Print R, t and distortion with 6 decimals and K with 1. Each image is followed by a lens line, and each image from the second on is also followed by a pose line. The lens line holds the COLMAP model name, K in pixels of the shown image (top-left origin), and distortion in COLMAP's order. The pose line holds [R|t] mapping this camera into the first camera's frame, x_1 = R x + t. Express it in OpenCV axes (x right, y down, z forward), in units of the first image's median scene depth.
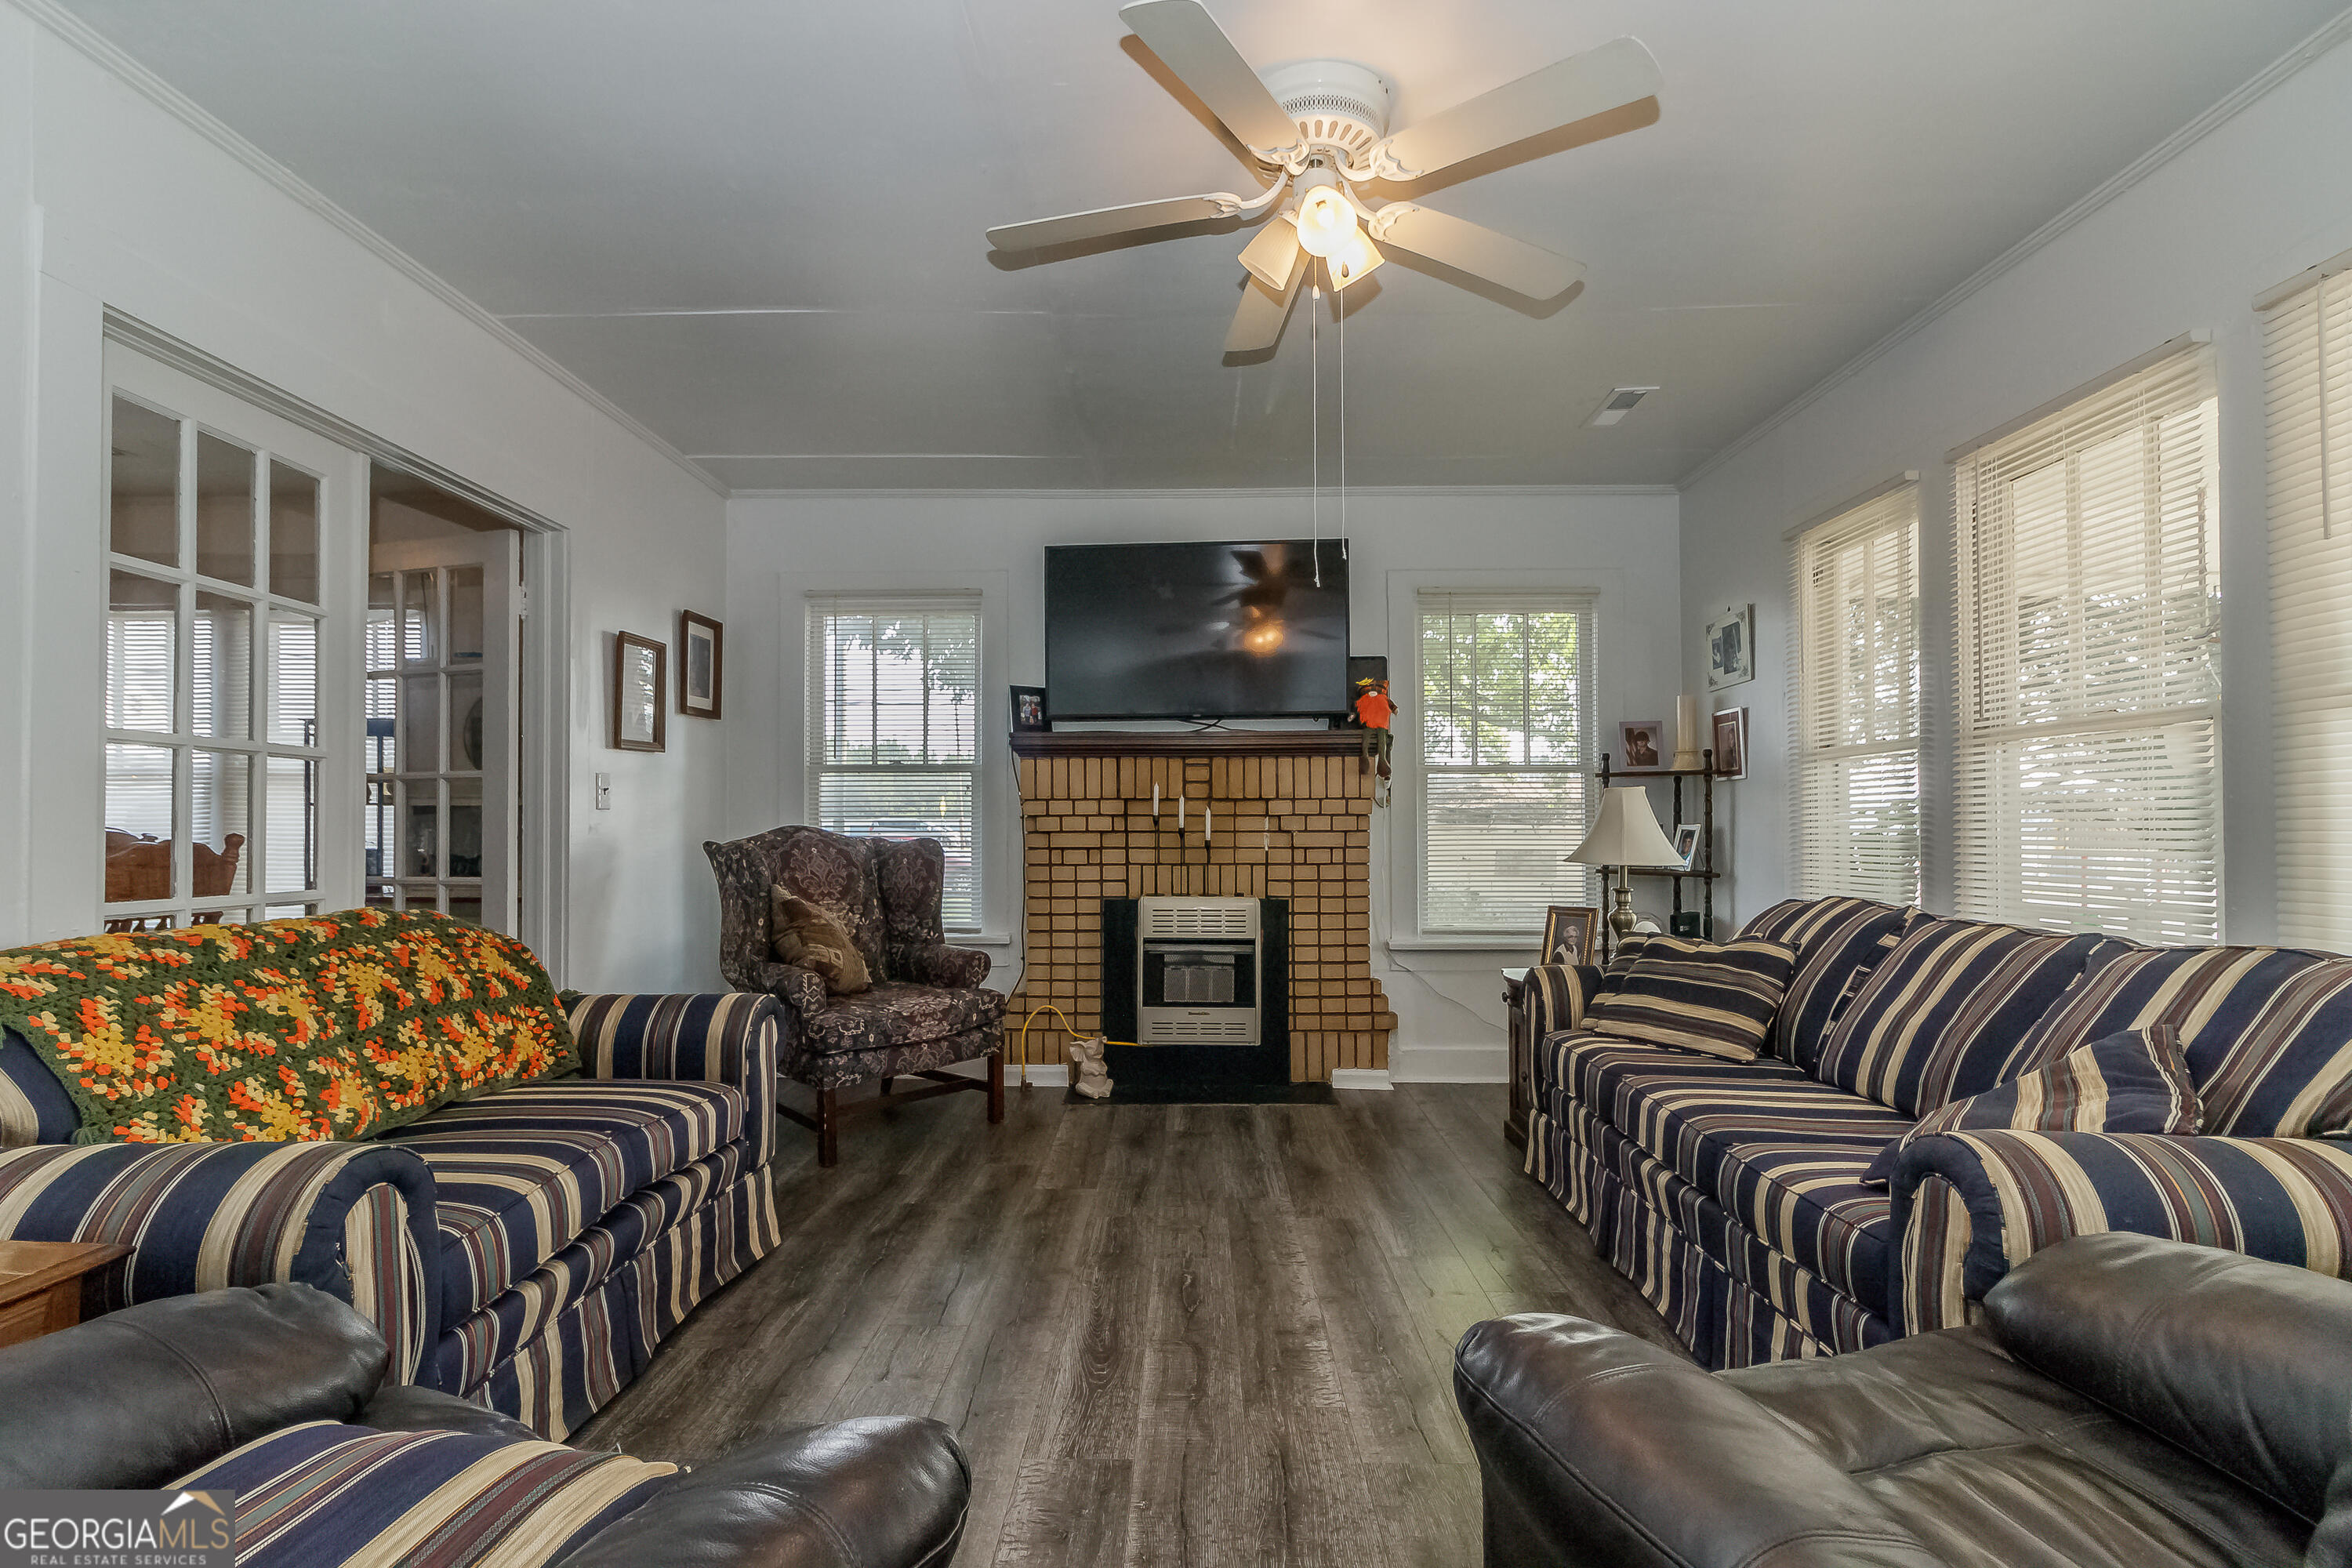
lens RADIAL K [[1109.7, 0, 1136.8], [0, 1109.7, 795.7], [0, 0, 1]] dist [-0.000086, 0.002155]
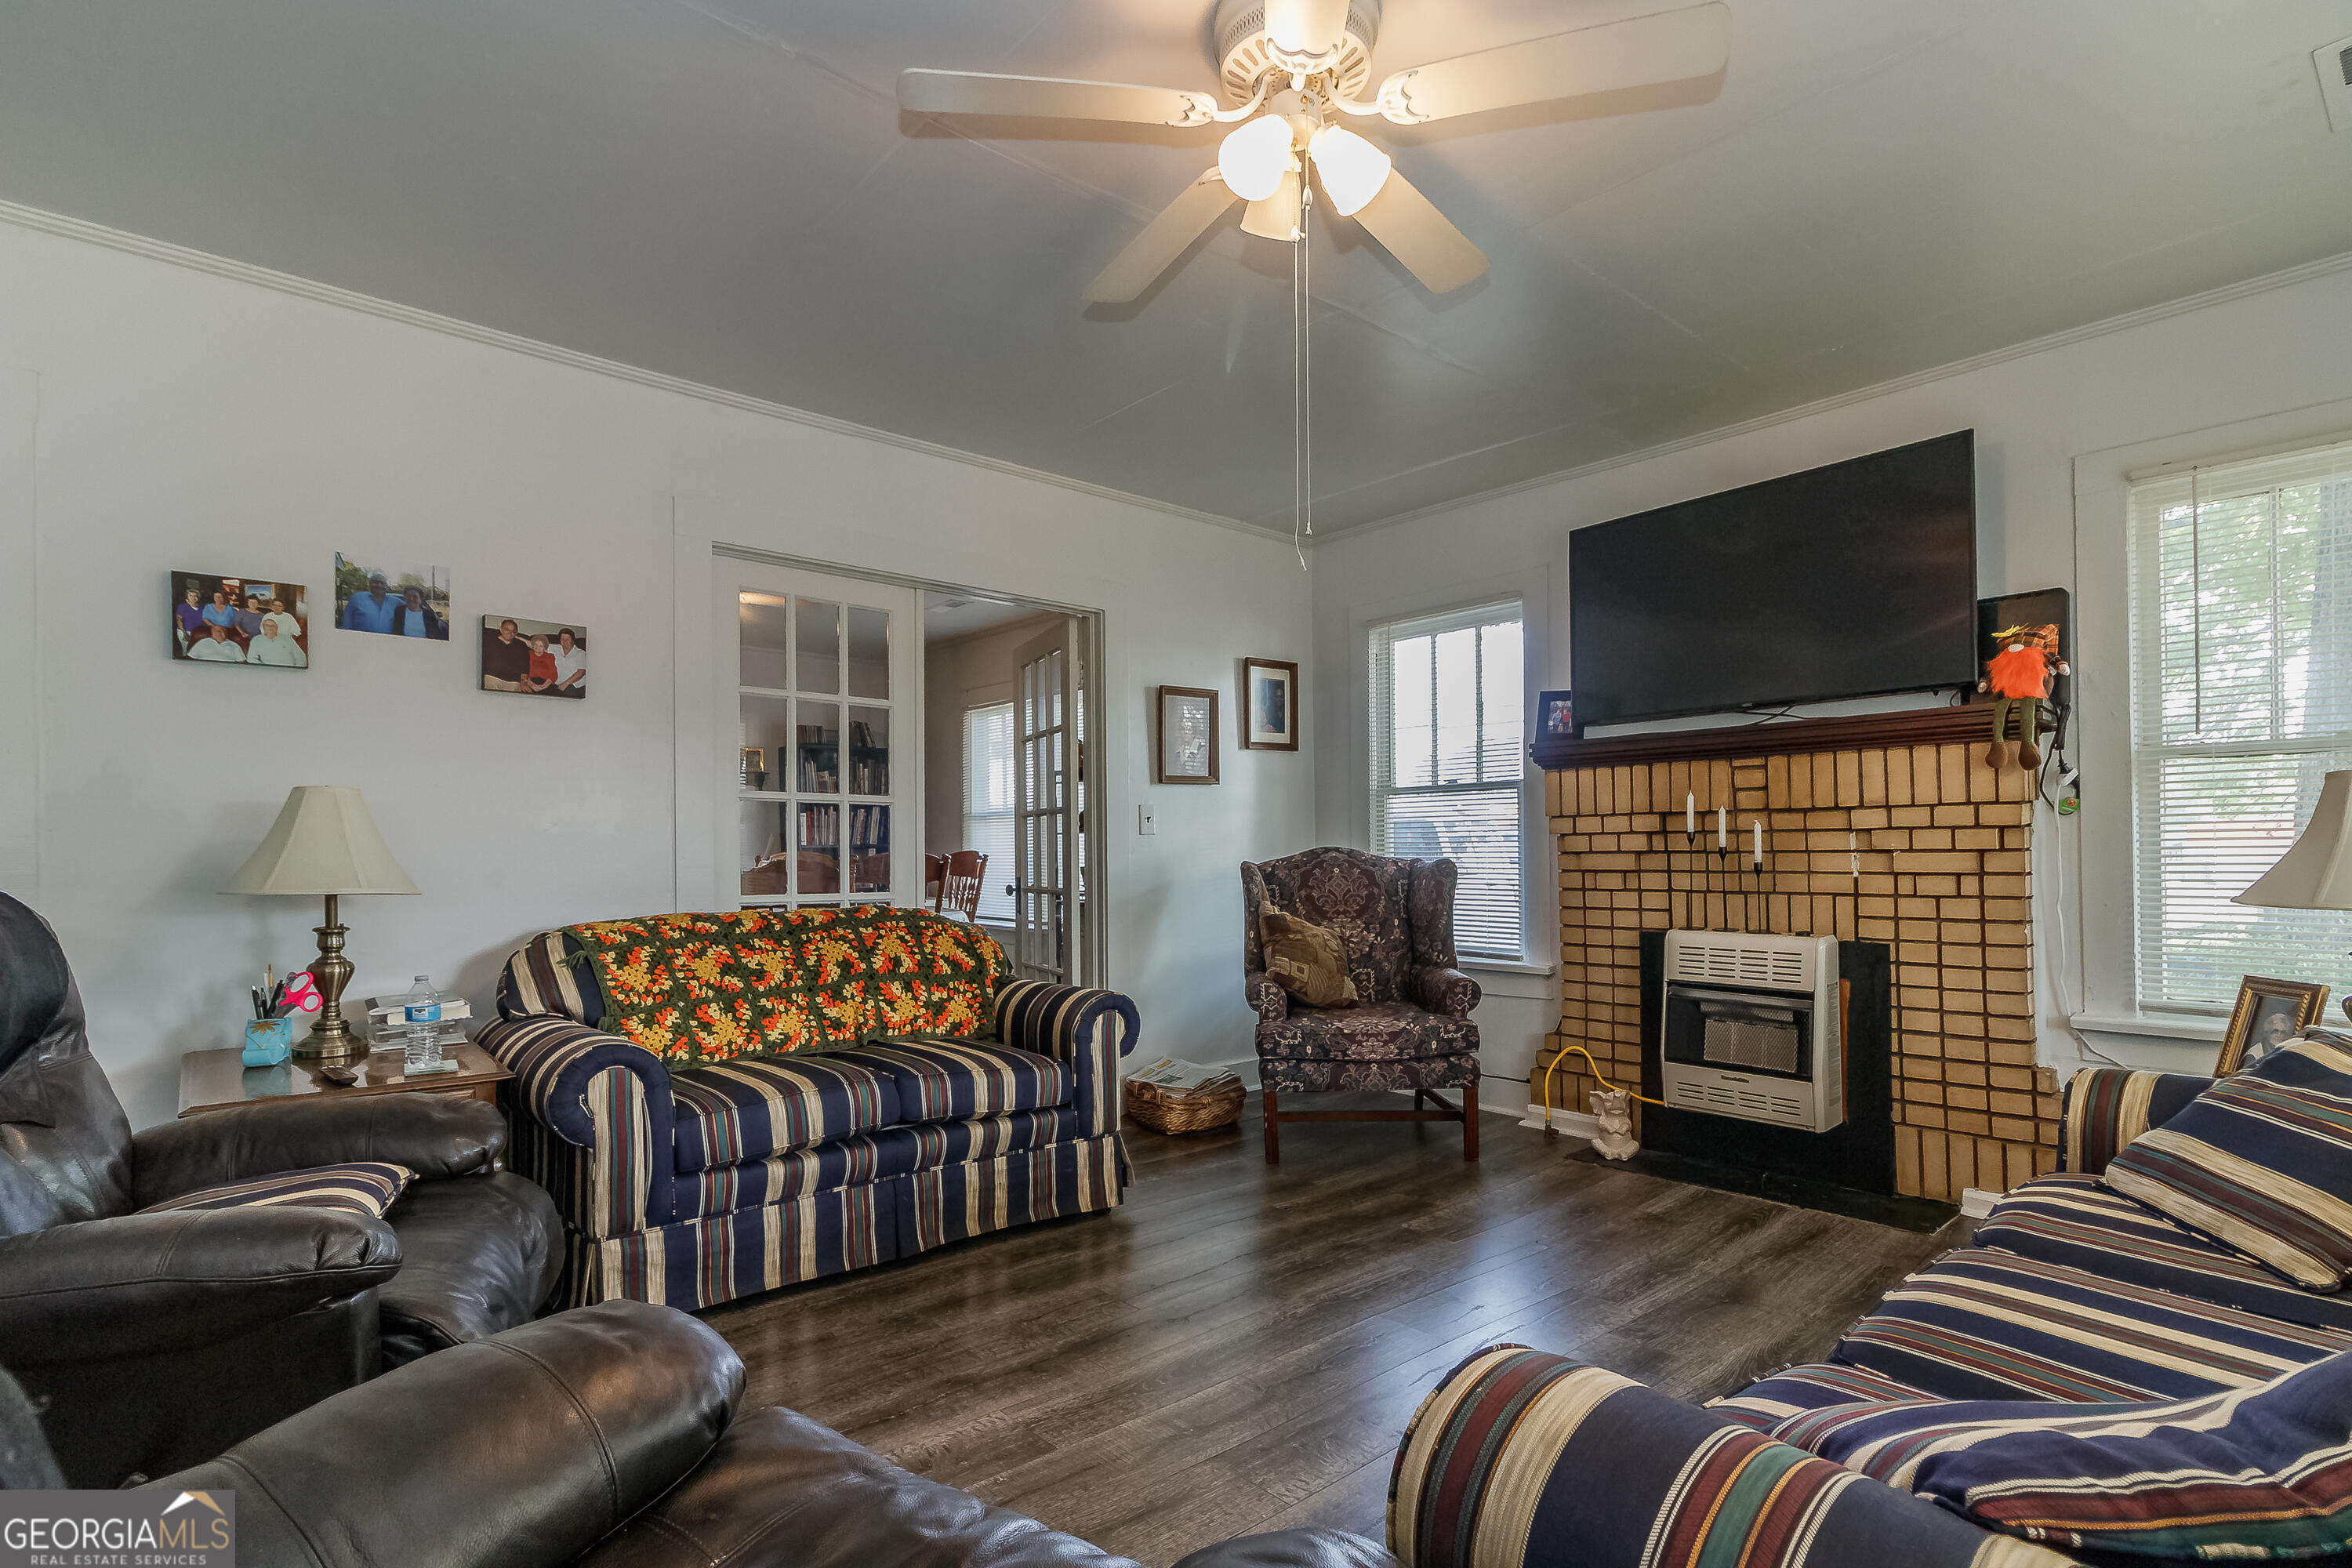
lens RADIAL K [[1109.7, 0, 1155.1], [0, 1109.7, 832.8], [0, 0, 1]] dist [-0.000086, 0.002155]
pose [[0.684139, -0.014962, -0.729198, 0.355401], [0.024989, 0.999683, 0.002934, 0.006316], [0.728923, -0.020229, 0.684296, 0.153802]]
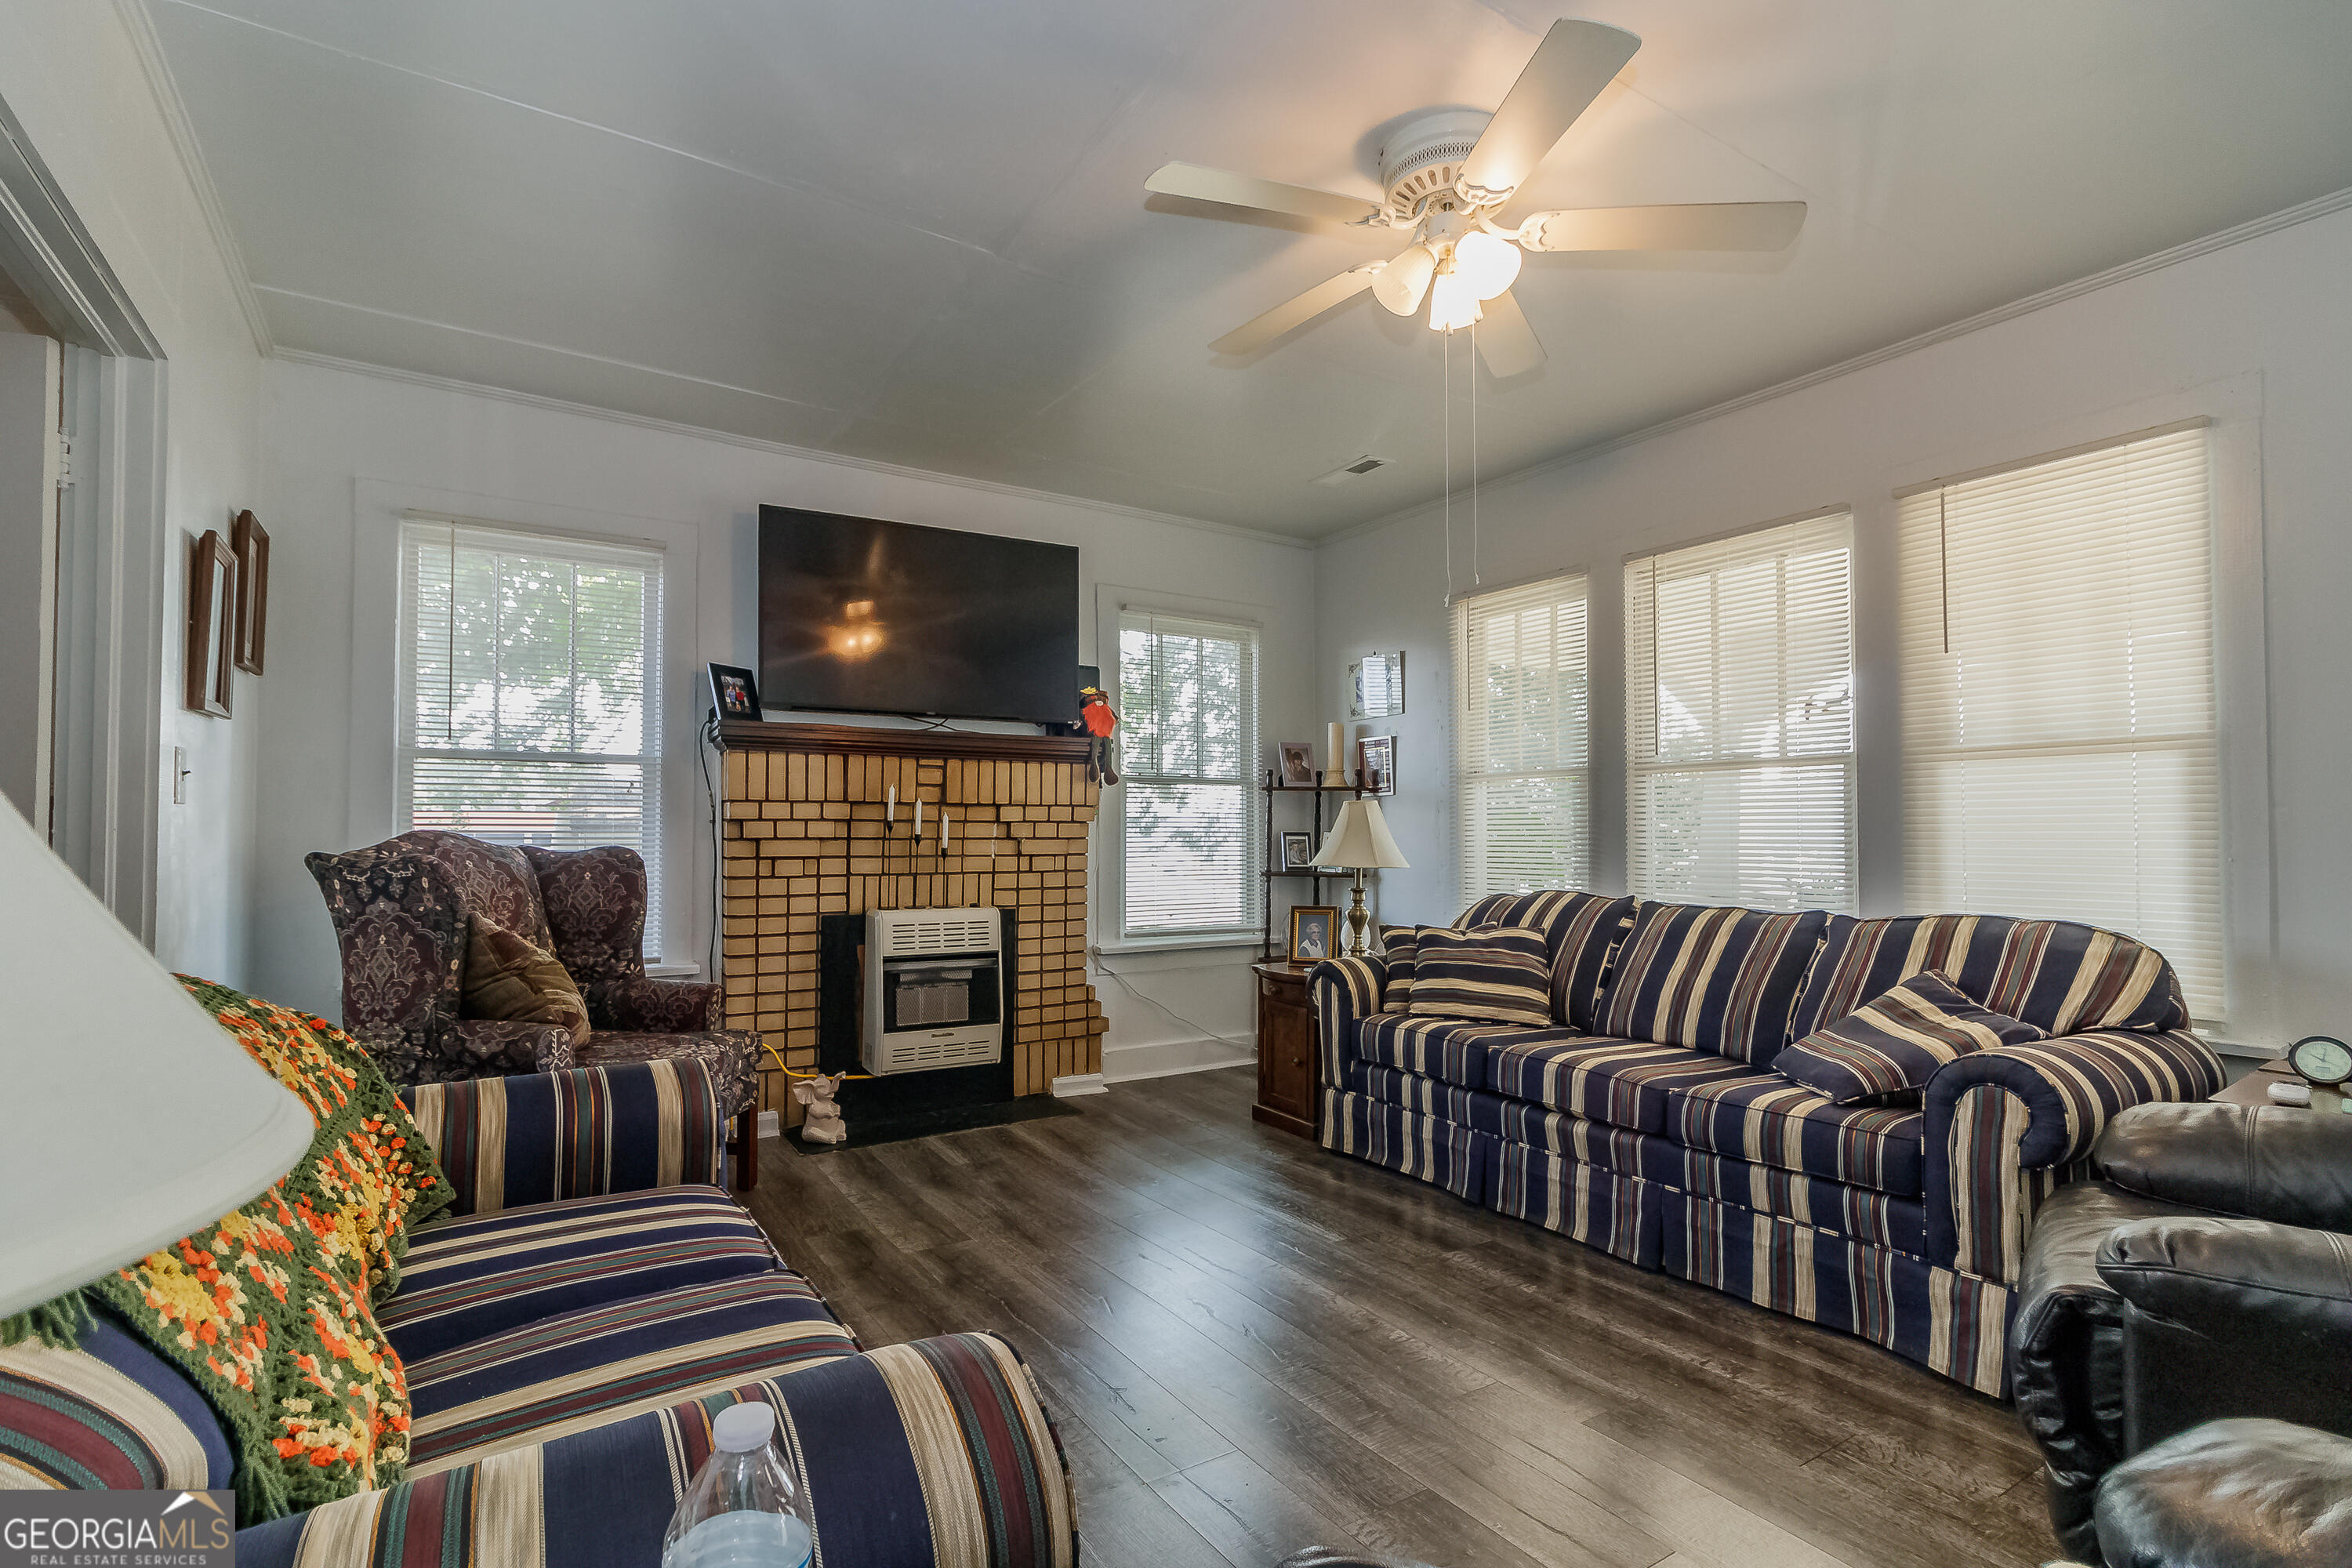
lens RADIAL K [[1109.7, 0, 1130.3], [0, 1109.7, 790.5], [0, 0, 1]] dist [-0.000086, 0.002155]
pose [[0.836243, 0.023526, 0.547854, -0.325684], [-0.018419, 0.999721, -0.014815, 0.002993], [-0.548049, 0.002298, 0.836443, 0.139231]]
